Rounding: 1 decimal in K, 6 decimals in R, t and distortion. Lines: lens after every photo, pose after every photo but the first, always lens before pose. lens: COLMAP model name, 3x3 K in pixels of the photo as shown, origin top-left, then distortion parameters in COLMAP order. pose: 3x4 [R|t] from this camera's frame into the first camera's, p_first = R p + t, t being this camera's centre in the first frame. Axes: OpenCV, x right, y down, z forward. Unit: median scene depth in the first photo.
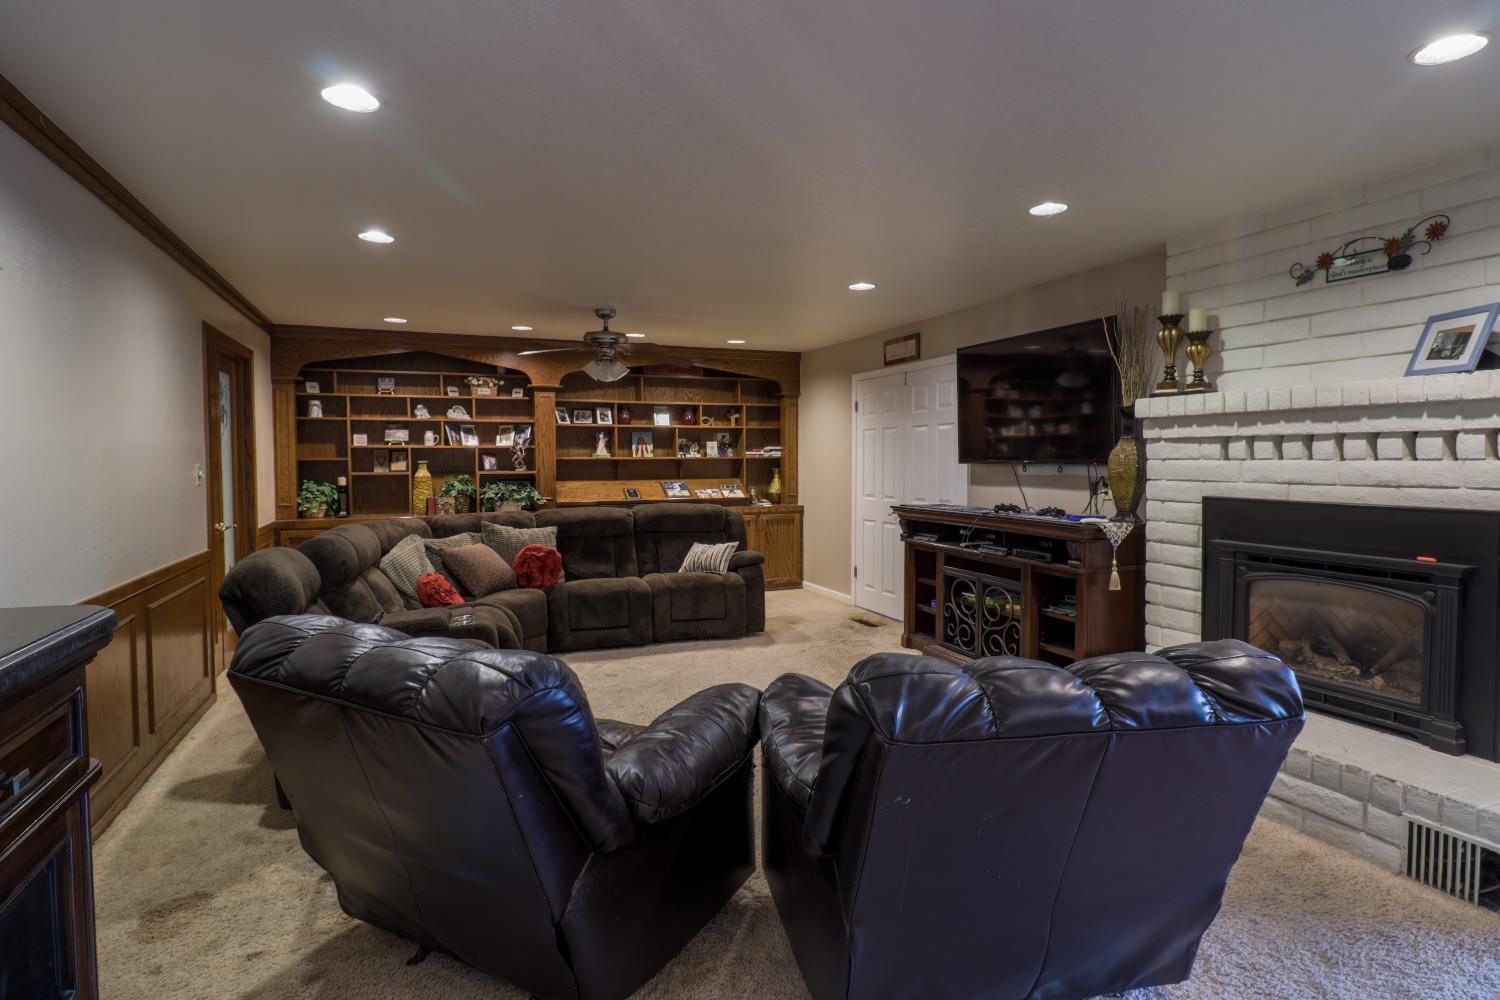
lens RADIAL K [[792.9, 0, 763.9], [0, 792.9, 490.1], [0, 0, 1]] dist [0.006659, -0.011519]
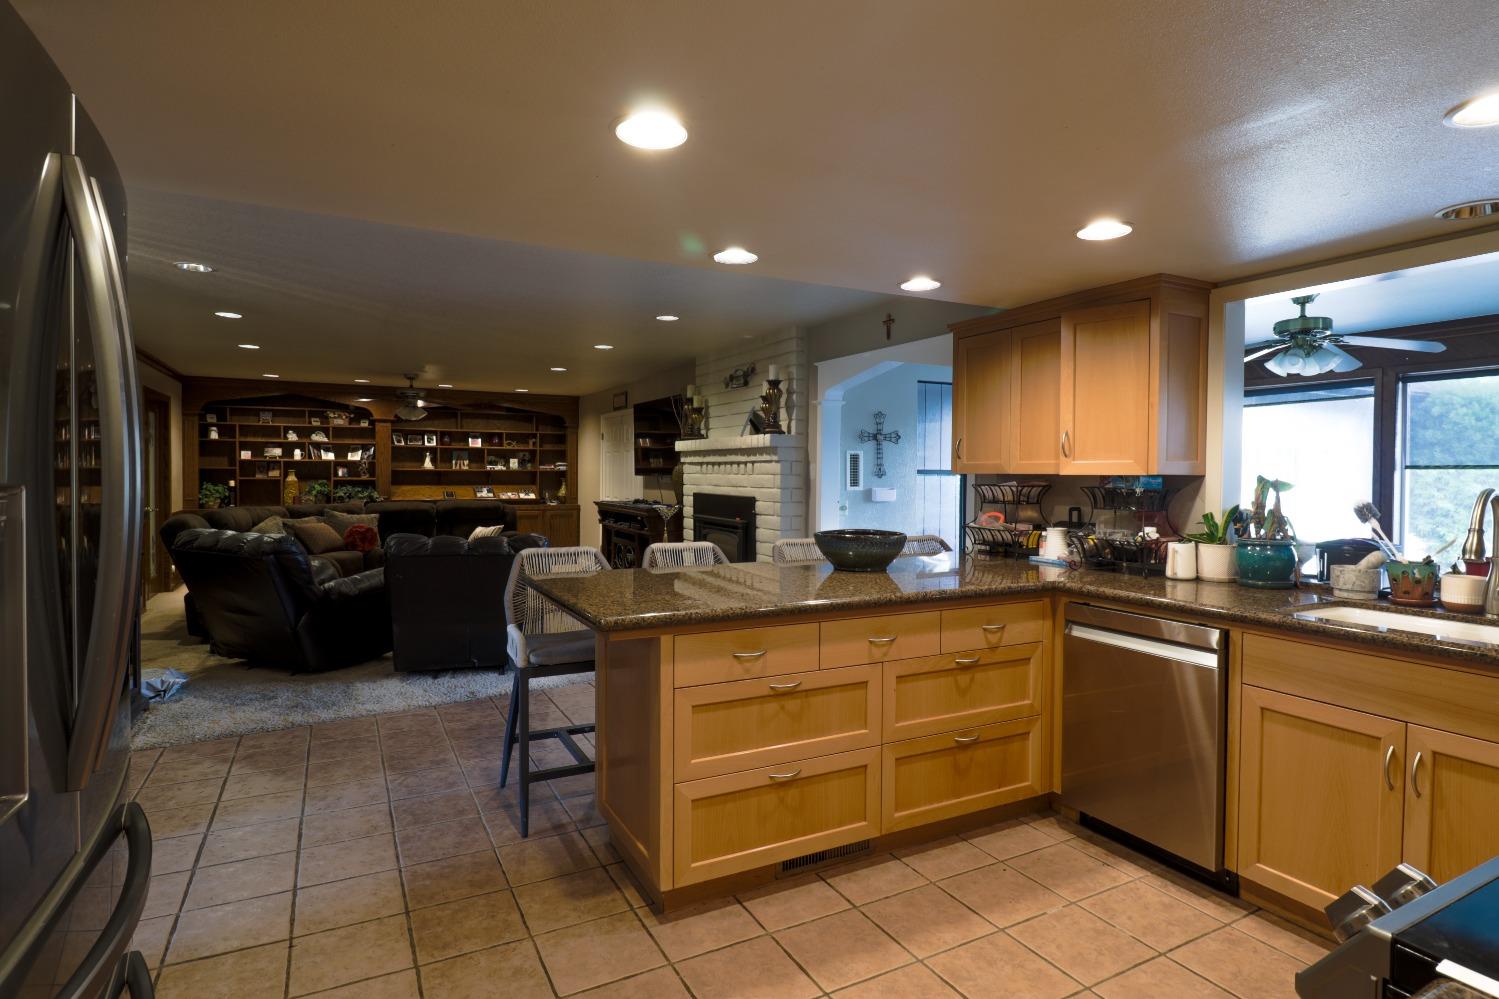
lens RADIAL K [[792.3, 0, 763.4], [0, 792.3, 489.6], [0, 0, 1]] dist [0.006659, -0.011519]
pose [[0.995905, 0.010022, 0.089851, 0.281307], [-0.008370, 0.999789, -0.018738, 0.018002], [-0.090020, 0.017909, 0.995779, -0.486773]]
